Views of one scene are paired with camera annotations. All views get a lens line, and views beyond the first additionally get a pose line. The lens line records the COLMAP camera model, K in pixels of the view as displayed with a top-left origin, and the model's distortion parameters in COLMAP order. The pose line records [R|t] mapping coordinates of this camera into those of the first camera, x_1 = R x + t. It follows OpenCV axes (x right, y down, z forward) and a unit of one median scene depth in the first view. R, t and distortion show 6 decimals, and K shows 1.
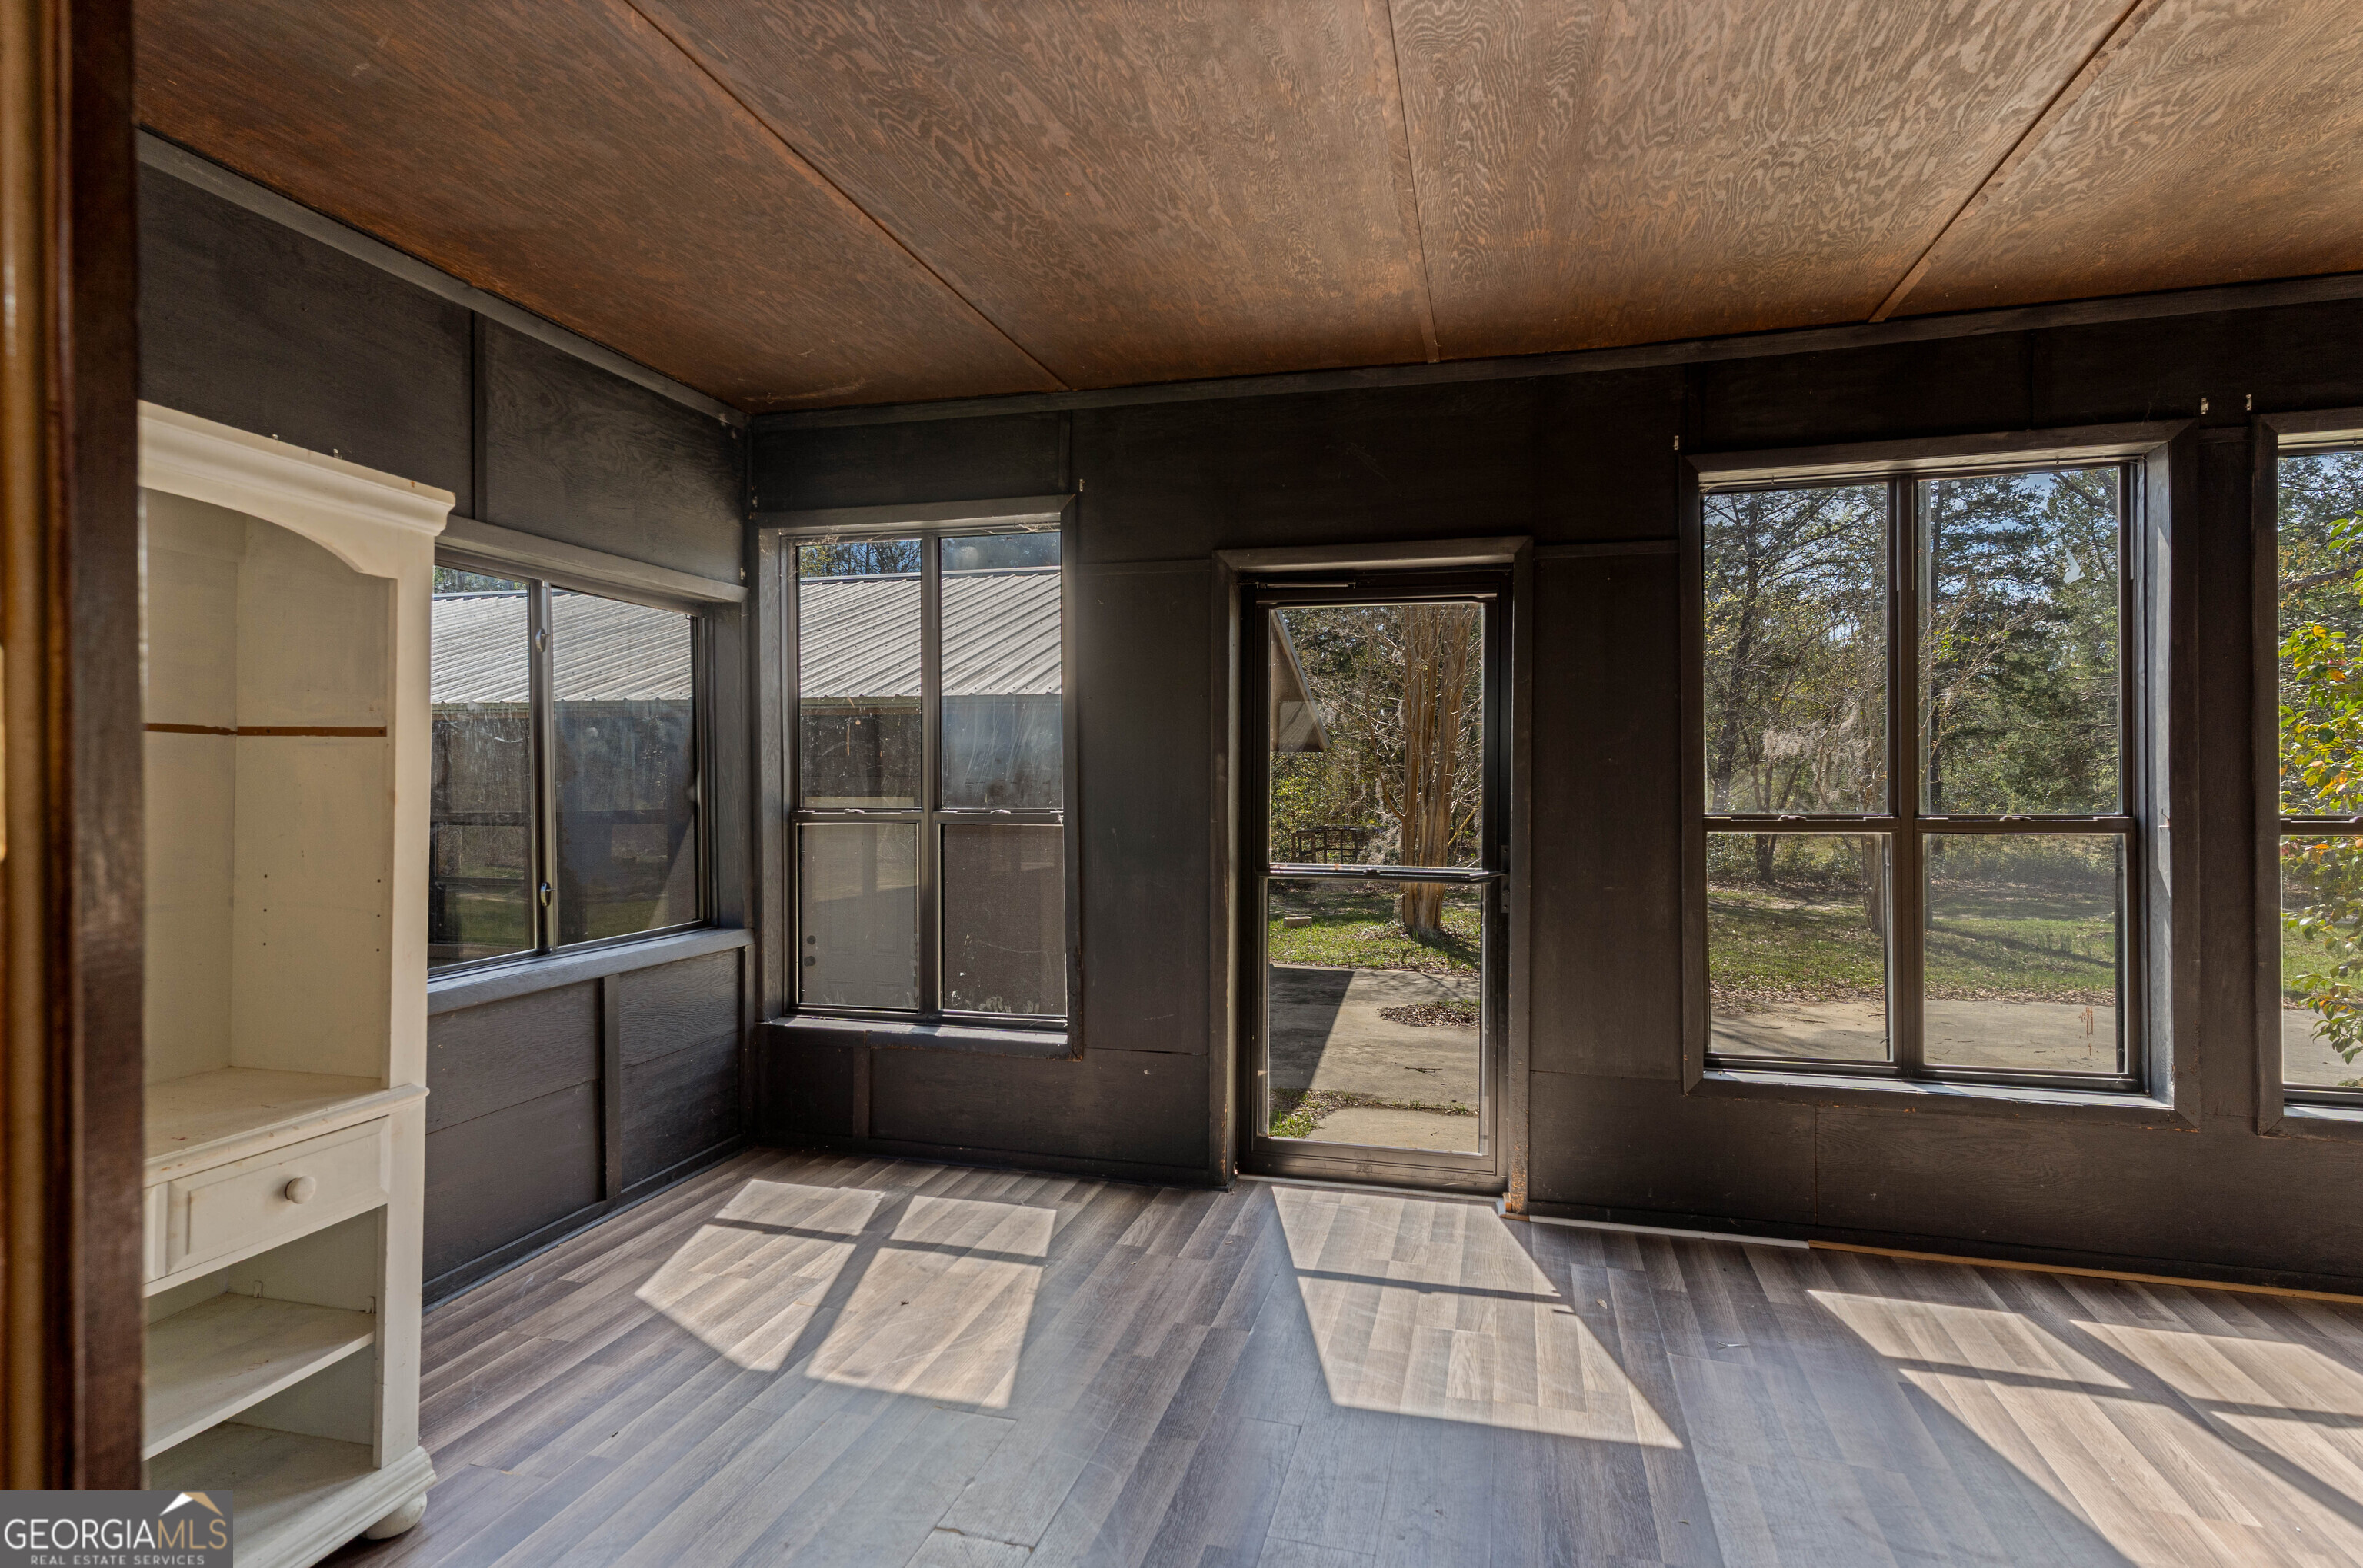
lens RADIAL K [[1214.2, 0, 1178.0], [0, 1214.2, 783.6], [0, 0, 1]] dist [0.000149, 0.001166]
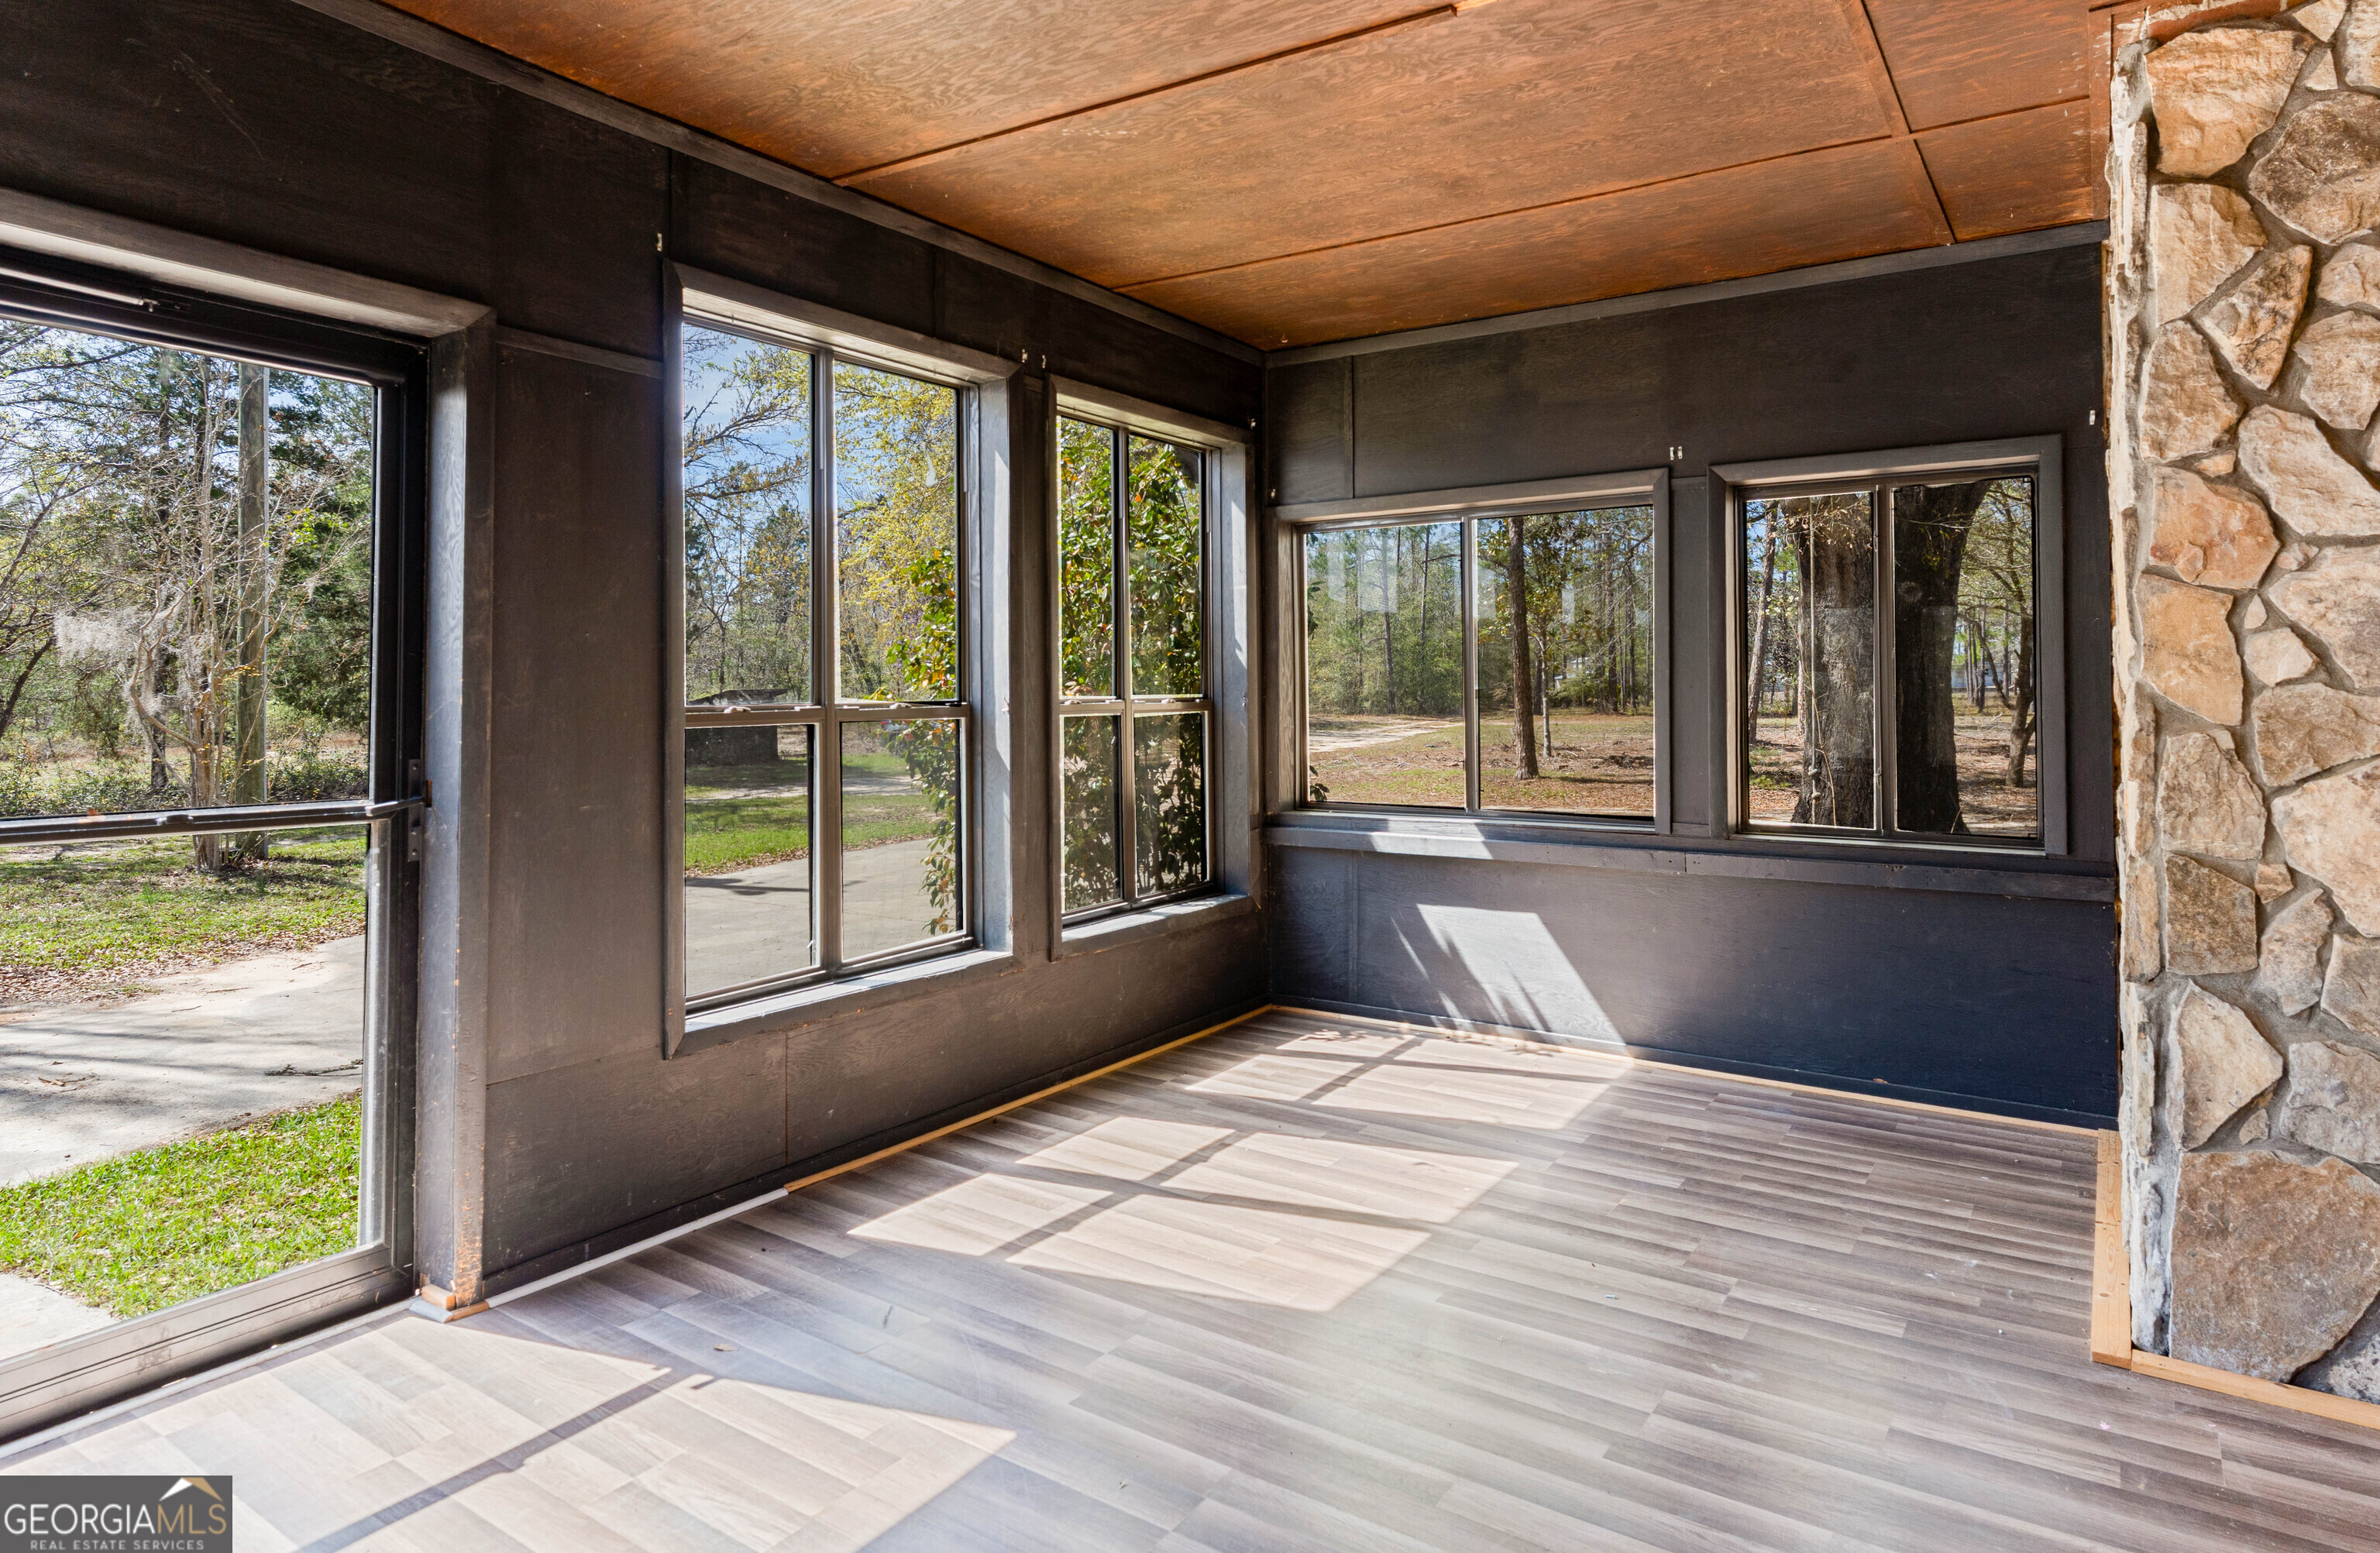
lens RADIAL K [[1344.2, 0, 1207.1], [0, 1344.2, 659.8], [0, 0, 1]] dist [0.004312, 0.002481]
pose [[0.319224, 0.020087, 0.947466, -0.331095], [0.002900, 0.999750, -0.022172, 0.015998], [-0.947675, 0.009826, 0.319086, 0.404458]]
